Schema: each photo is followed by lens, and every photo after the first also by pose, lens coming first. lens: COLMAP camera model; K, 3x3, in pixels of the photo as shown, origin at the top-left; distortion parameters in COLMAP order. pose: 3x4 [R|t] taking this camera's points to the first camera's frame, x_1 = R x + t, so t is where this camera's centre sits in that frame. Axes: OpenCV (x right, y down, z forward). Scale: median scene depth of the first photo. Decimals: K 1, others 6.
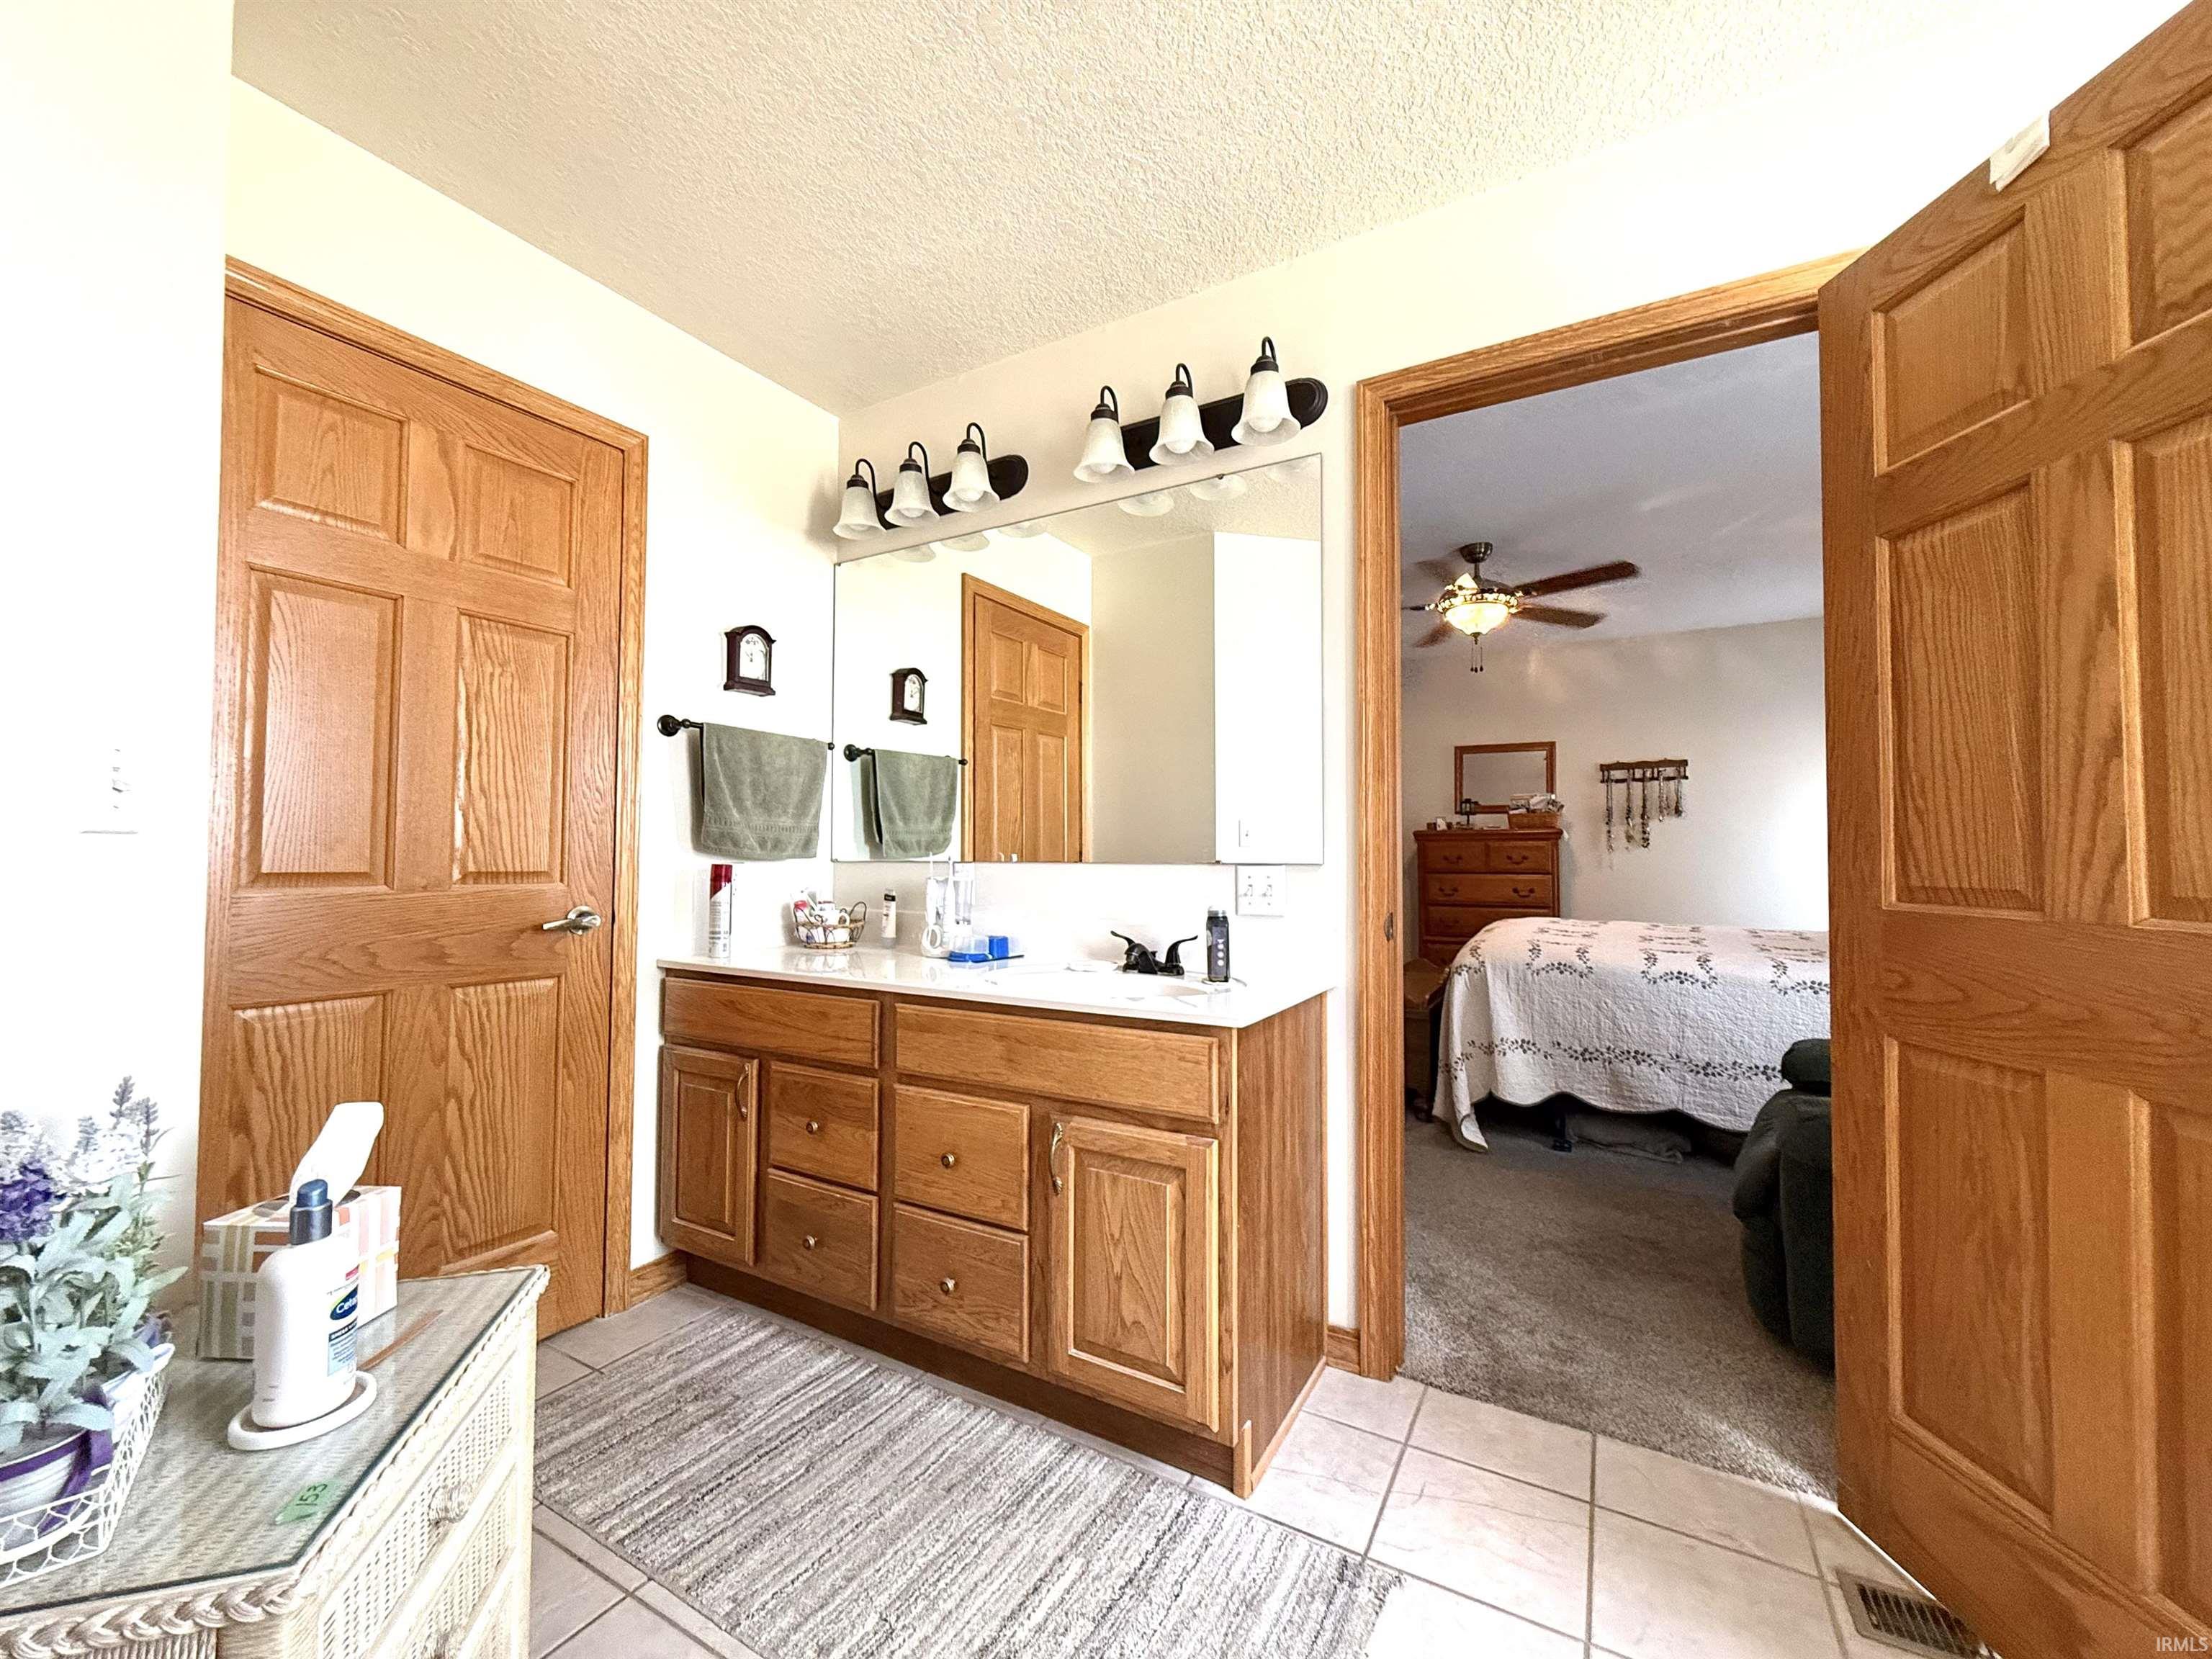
lens RADIAL K [[886.4, 0, 1122.3], [0, 886.4, 826.4], [0, 0, 1]] dist [0.001097, 0.000038]
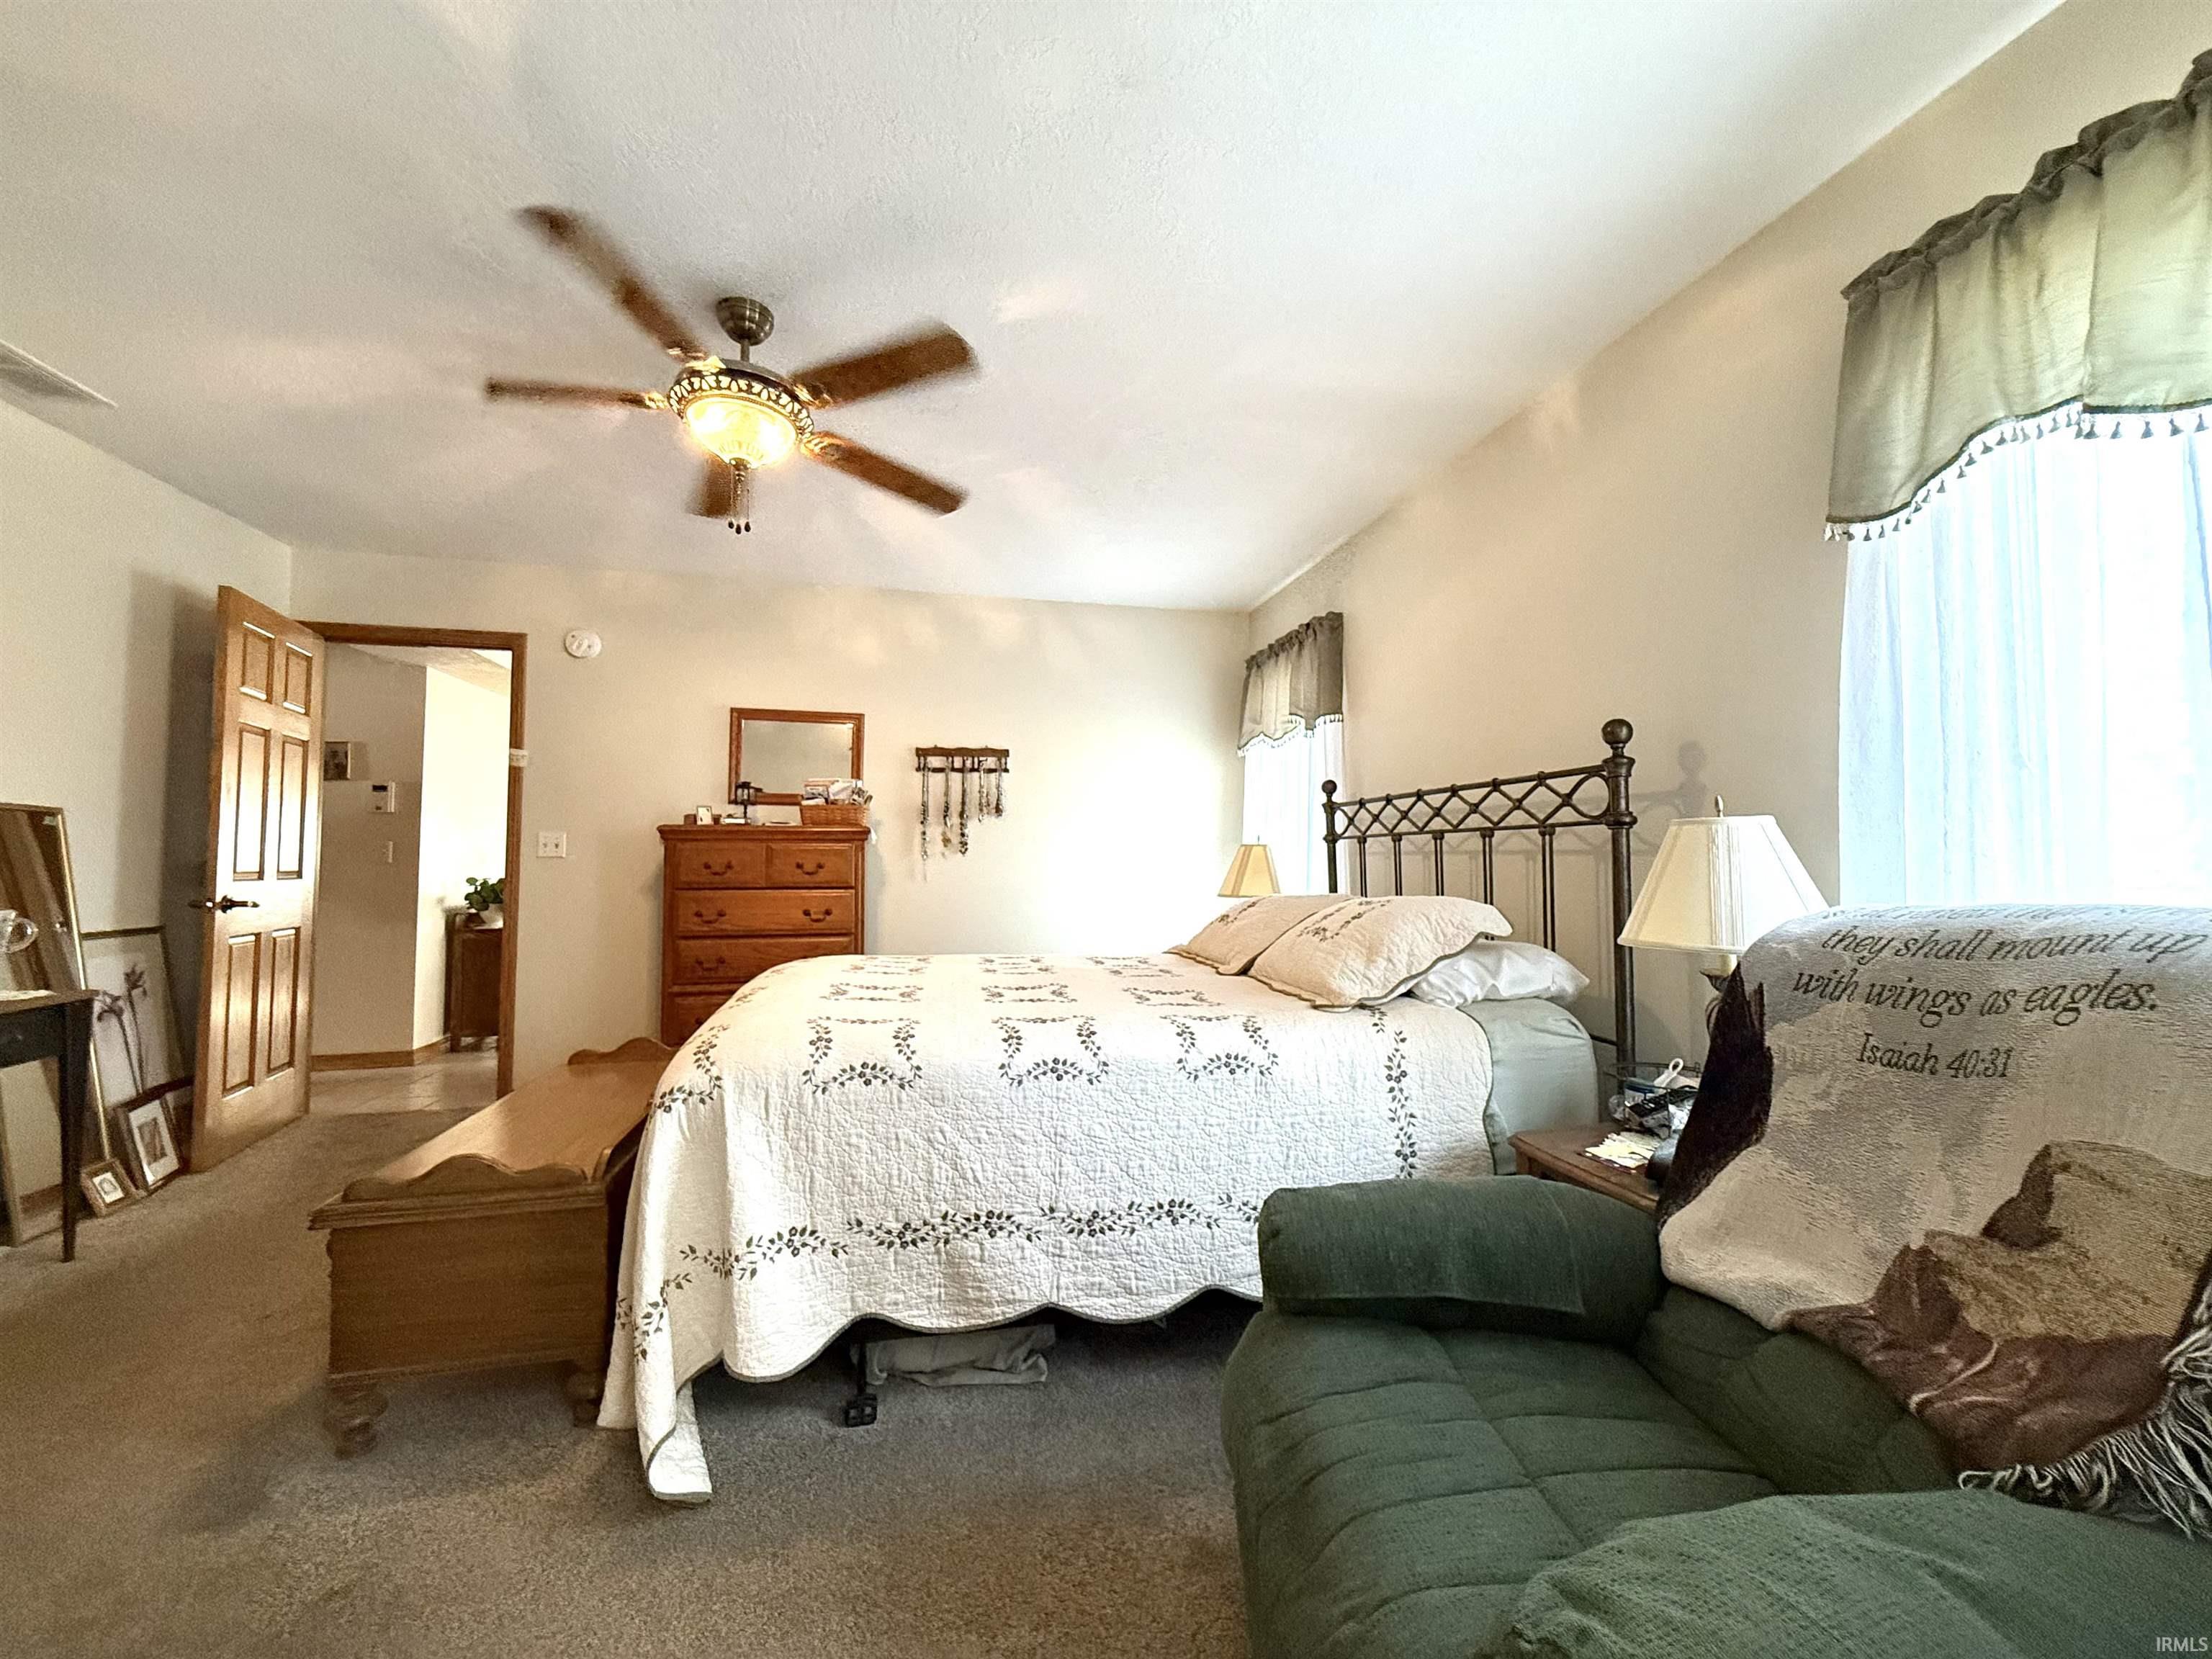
lens RADIAL K [[886.4, 0, 1114.7], [0, 886.4, 826.8], [0, 0, 1]] dist [0.001097, 0.000038]
pose [[0.741260, 0.028697, 0.670604, 0.231945], [-0.021851, 0.999588, -0.018622, 0.018283], [-0.670862, -0.000849, 0.741582, 0.480496]]
